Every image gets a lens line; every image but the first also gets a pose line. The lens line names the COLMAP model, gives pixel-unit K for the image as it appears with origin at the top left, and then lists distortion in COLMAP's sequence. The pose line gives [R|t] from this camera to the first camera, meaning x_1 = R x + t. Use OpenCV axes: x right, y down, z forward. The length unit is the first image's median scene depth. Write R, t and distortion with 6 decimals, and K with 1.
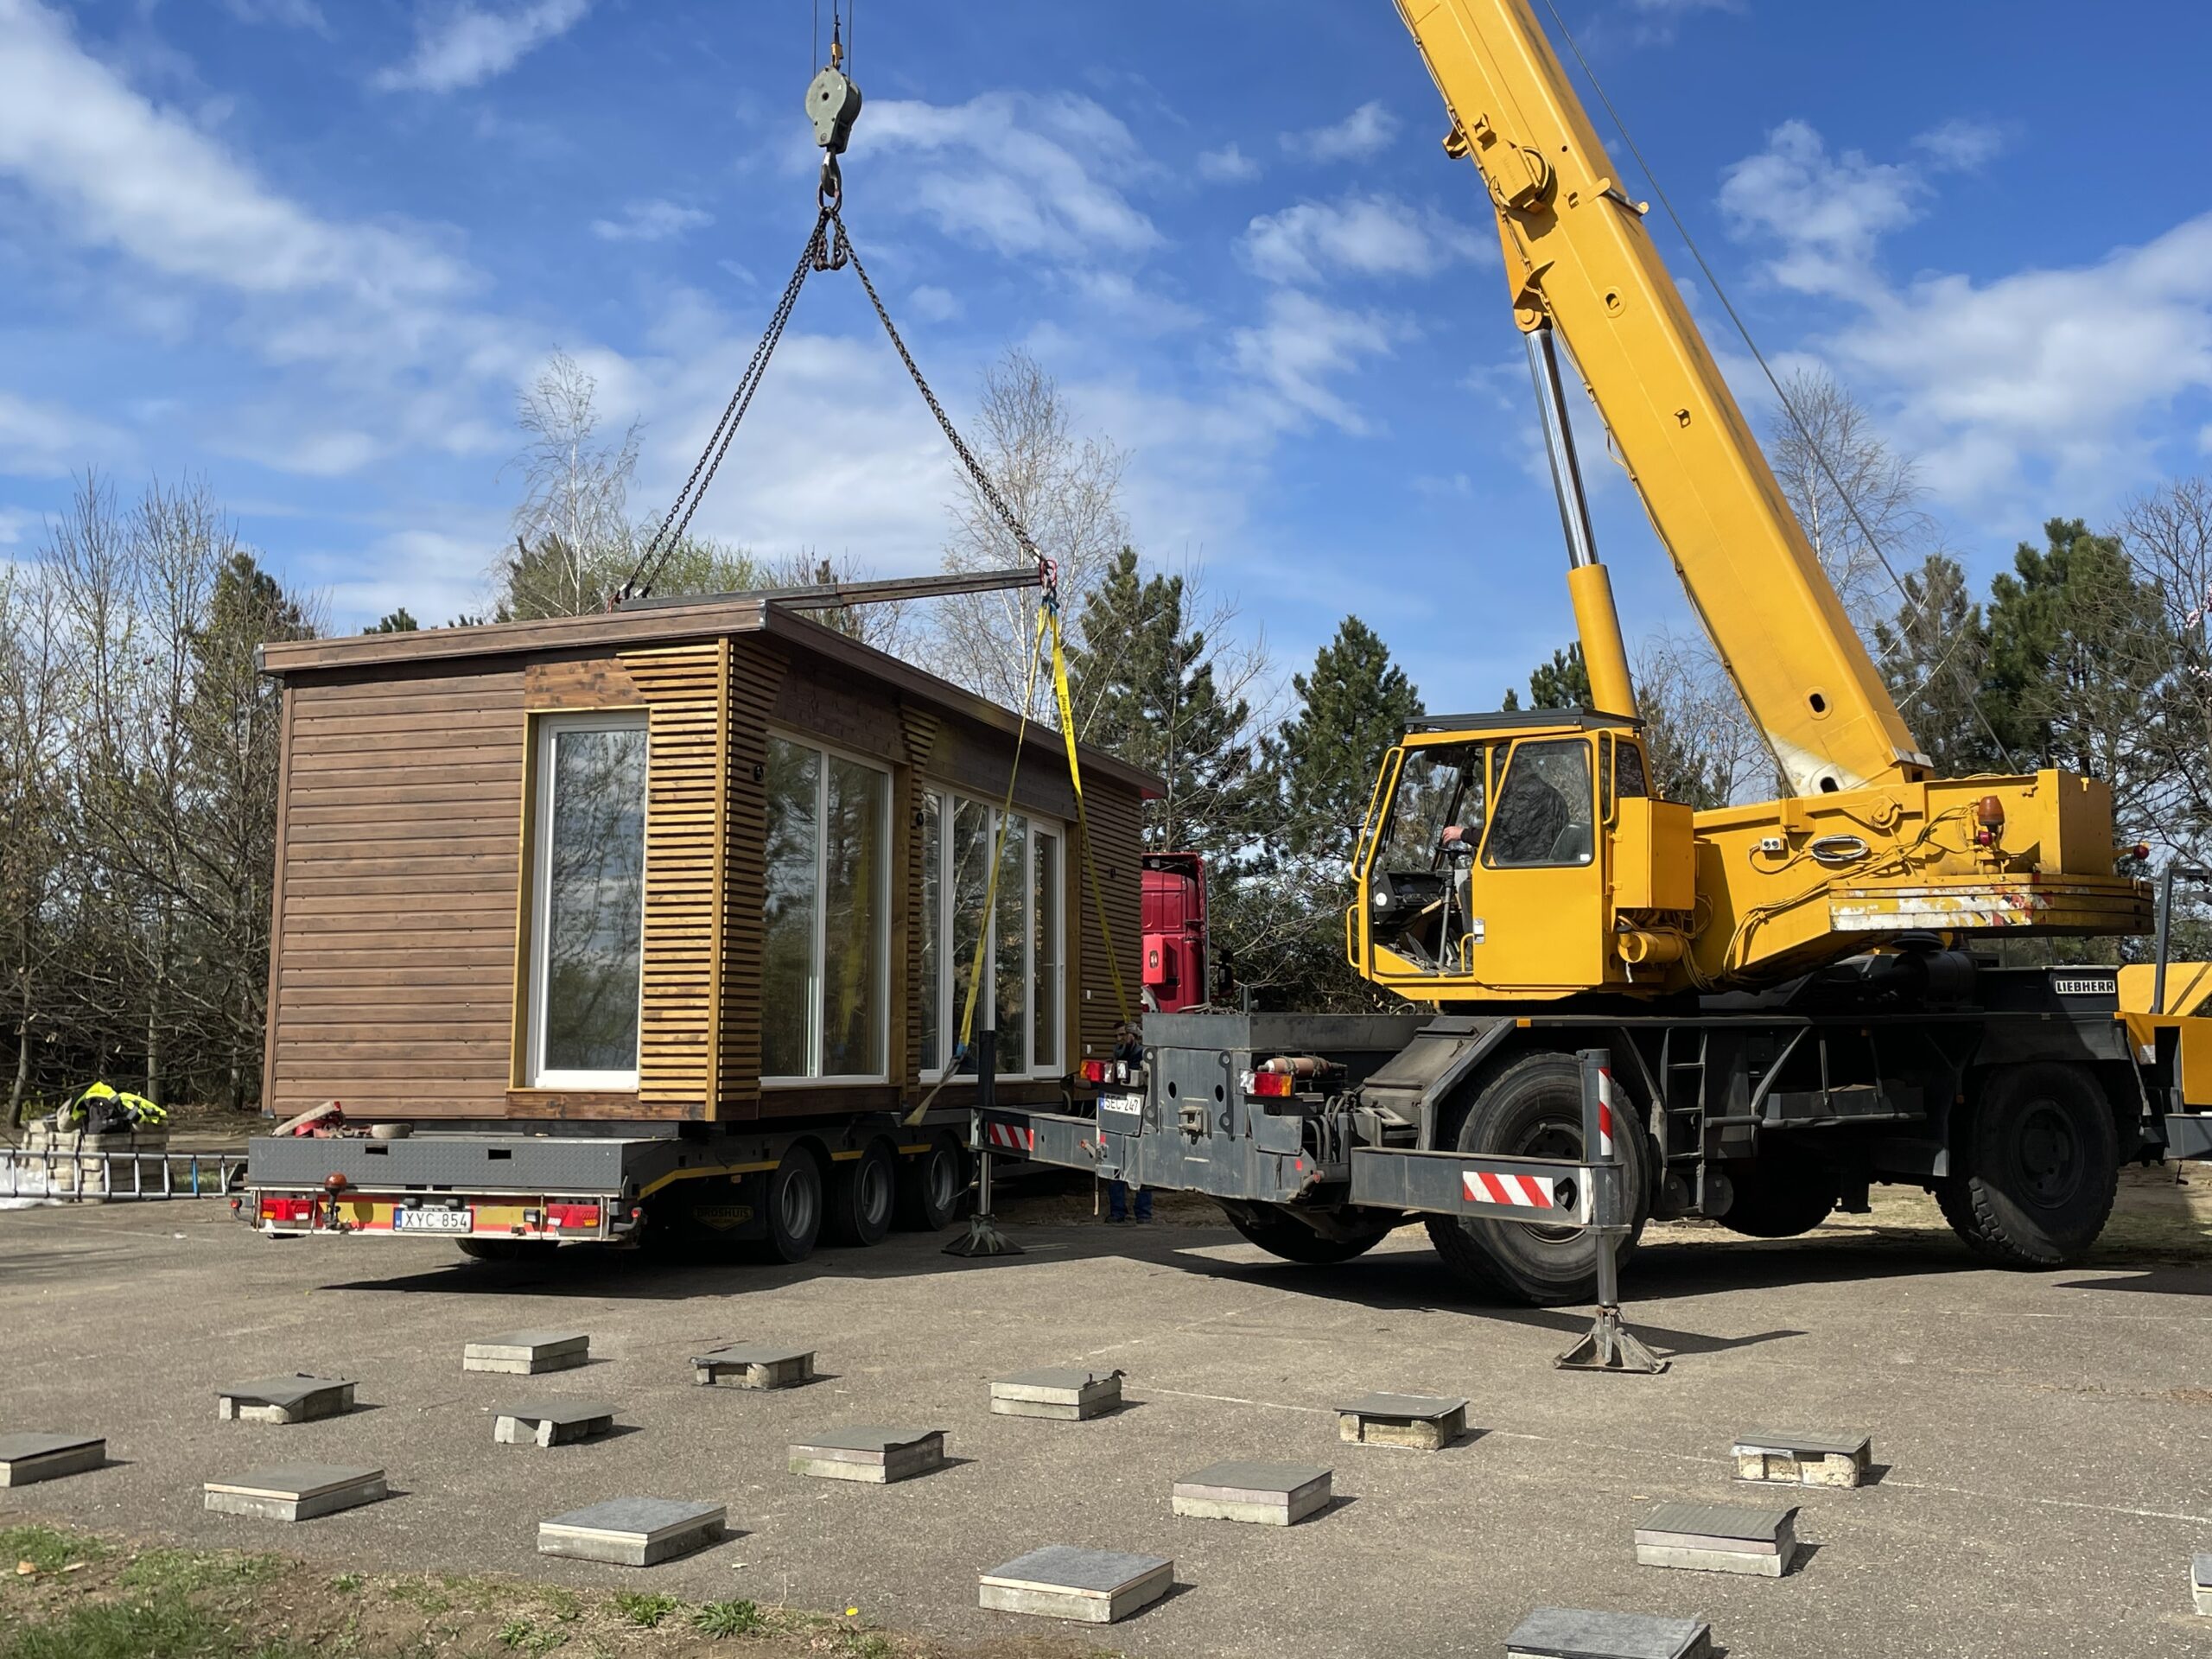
lens RADIAL K [[2237.8, 0, 1087.0], [0, 2237.8, 801.1], [0, 0, 1]] dist [0.109529, -0.145333]
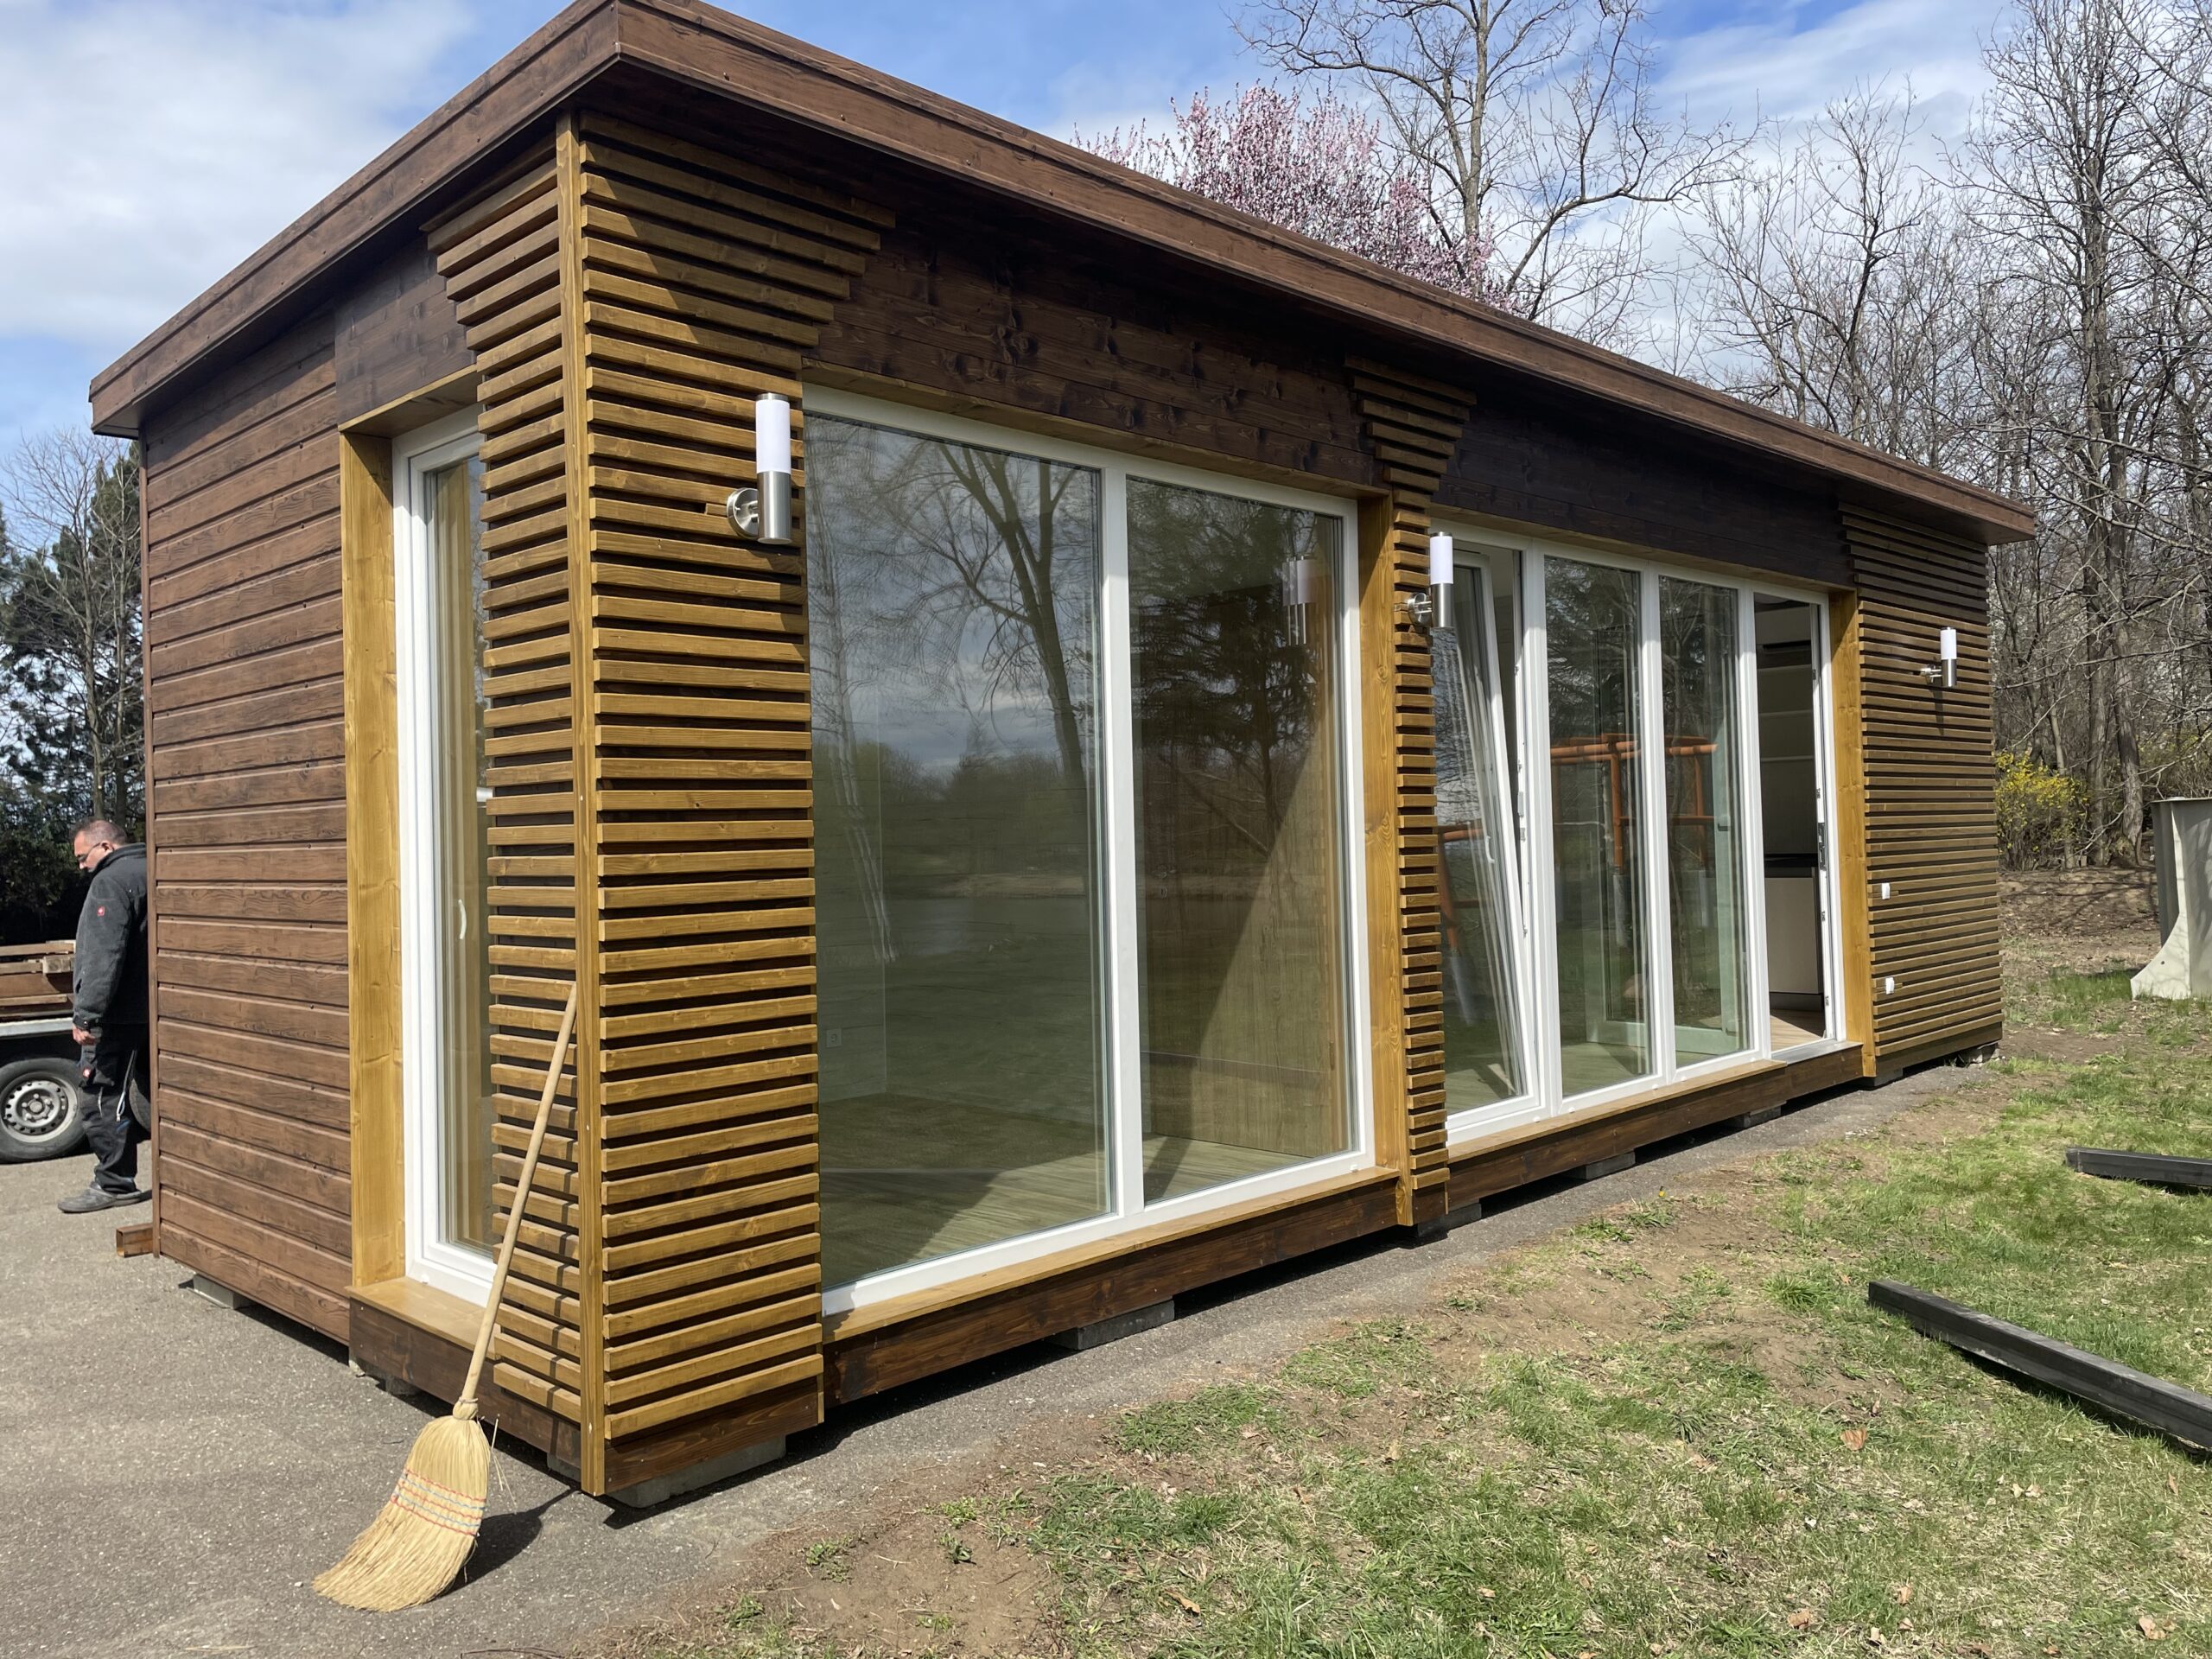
lens RADIAL K [[1668.4, 0, 1112.3], [0, 1668.4, 802.6], [0, 0, 1]] dist [0.092543, -0.132669]
pose [[0.892217, -0.034936, -0.450253, 0.030897], [0.081352, 0.993127, 0.084148, 0.017087], [0.444219, -0.111707, 0.888927, 0.788131]]
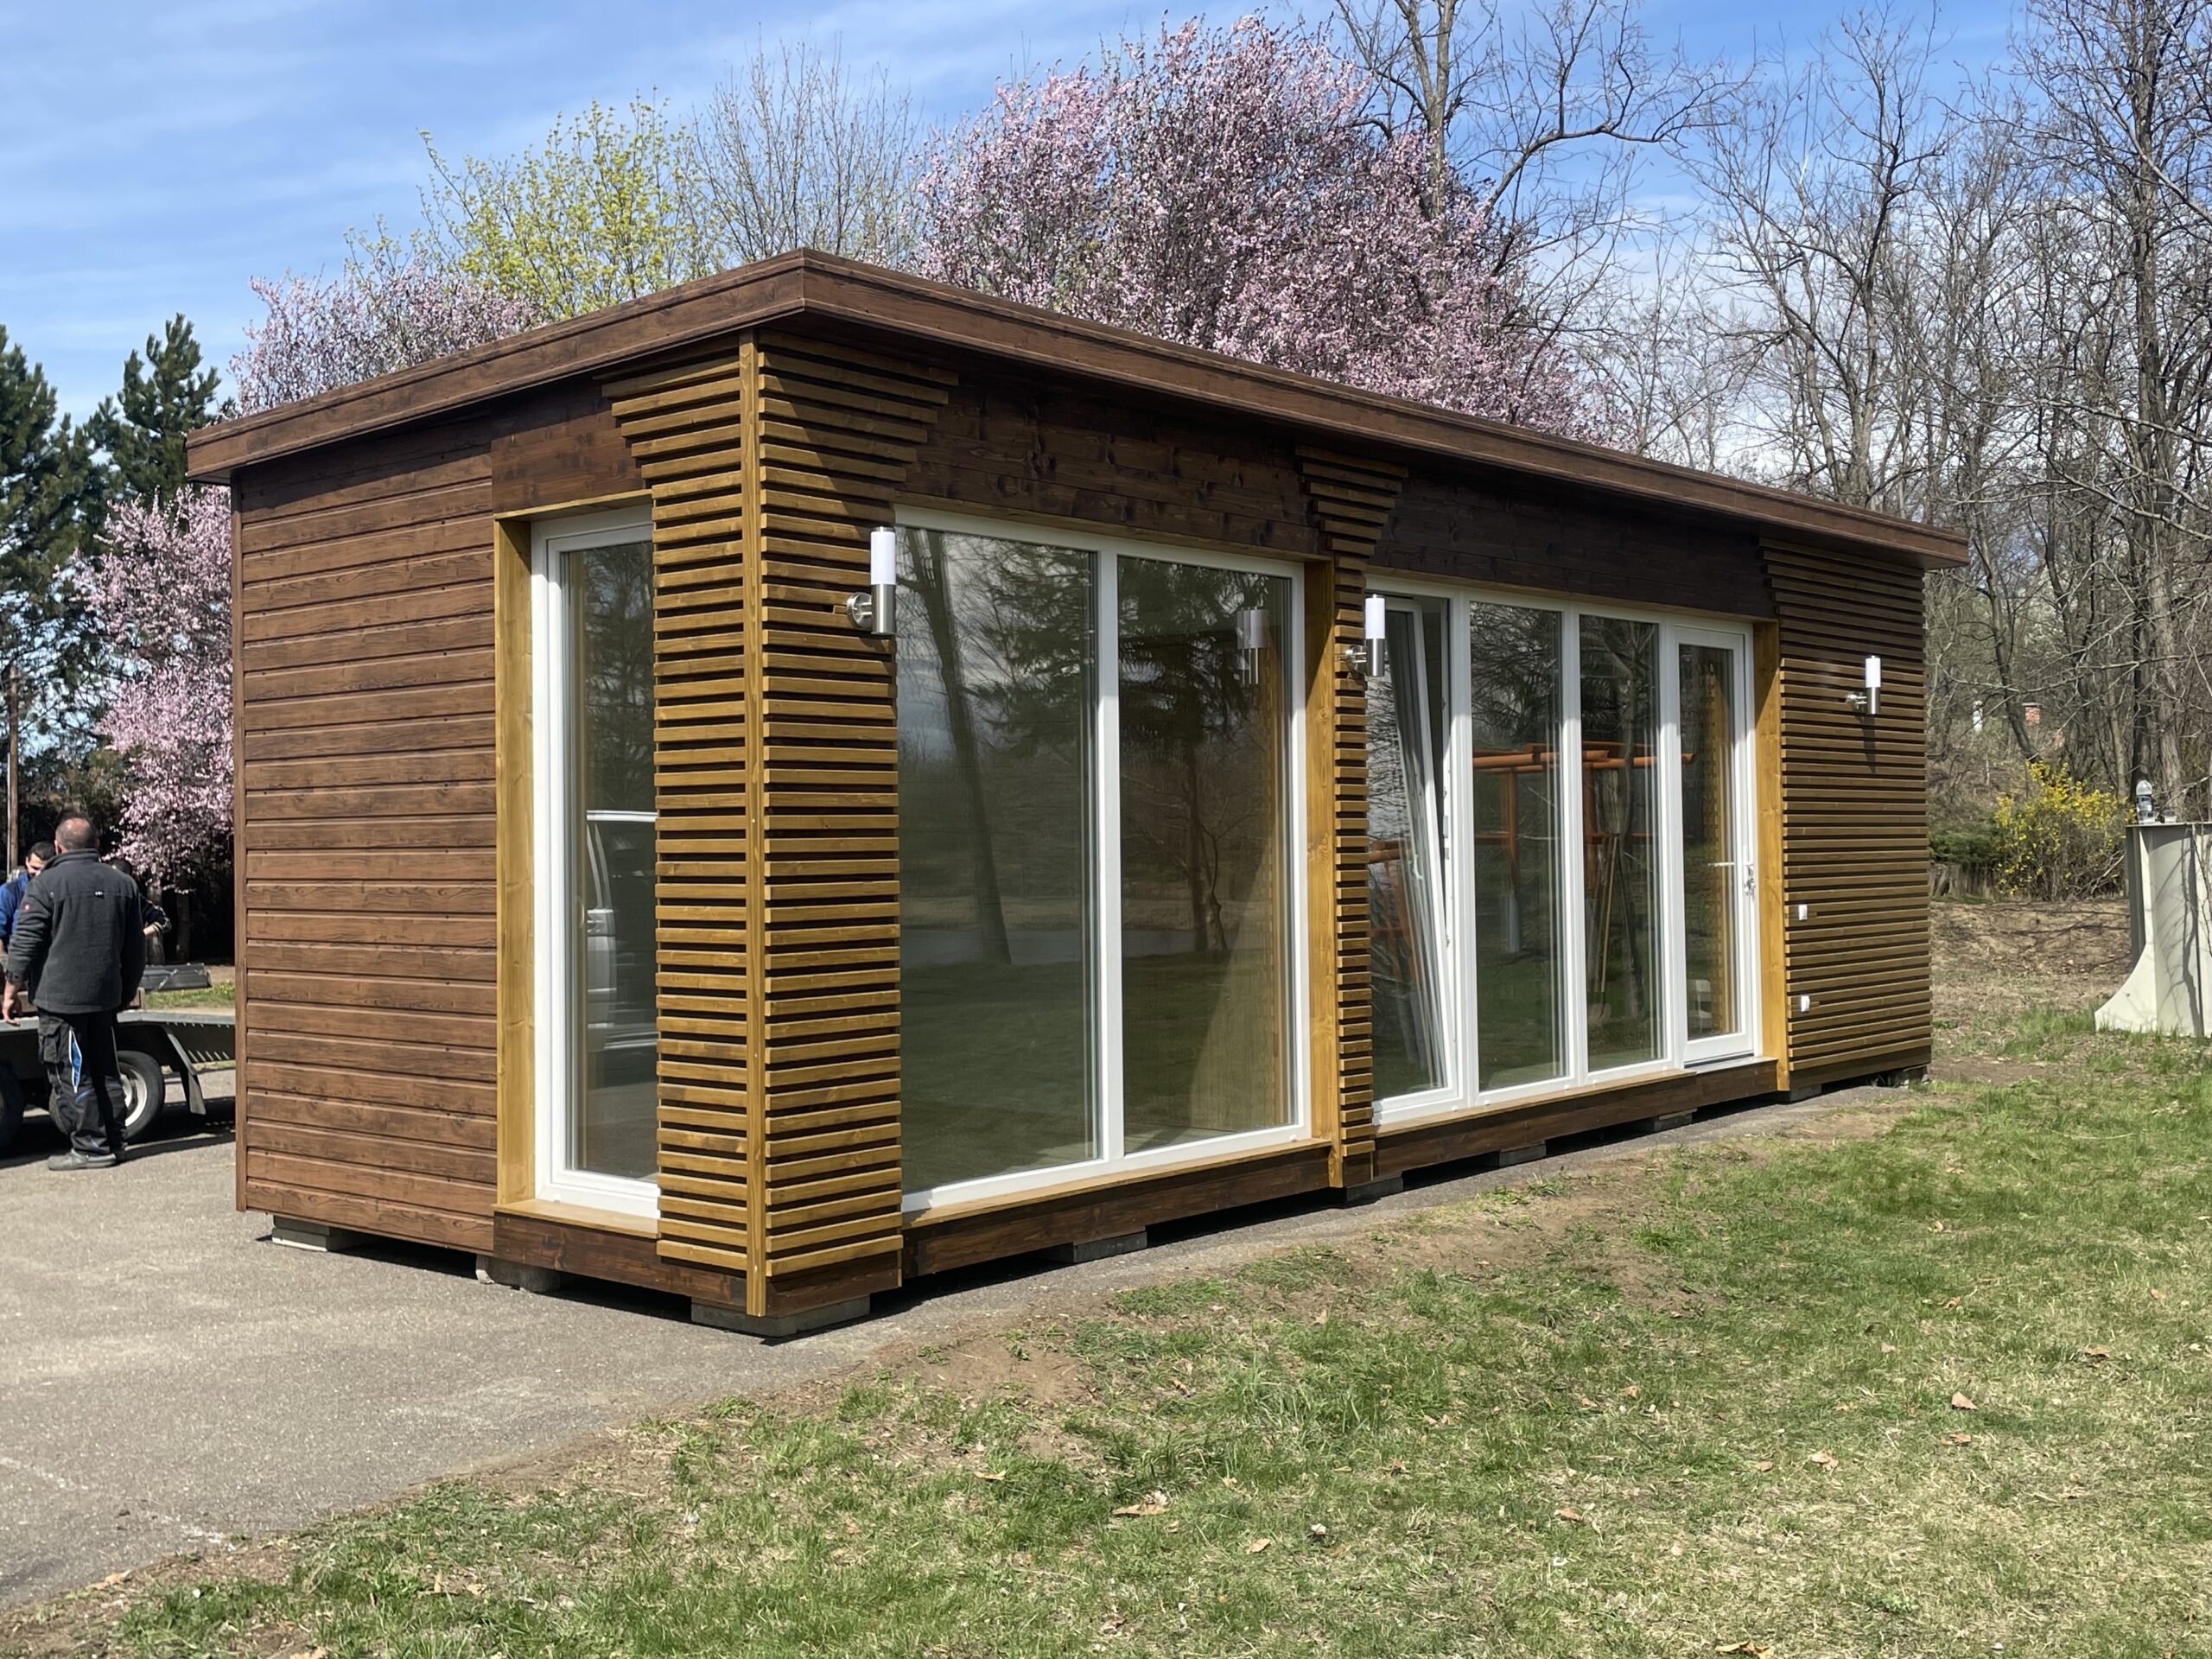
lens RADIAL K [[2237.8, 0, 1087.0], [0, 2237.8, 801.1], [0, 0, 1]] dist [0.109529, -0.145333]
pose [[0.916451, -0.021644, -0.399561, 0.101313], [0.062033, 0.994149, 0.088429, -0.011302], [0.395309, -0.105827, 0.912432, 0.567010]]
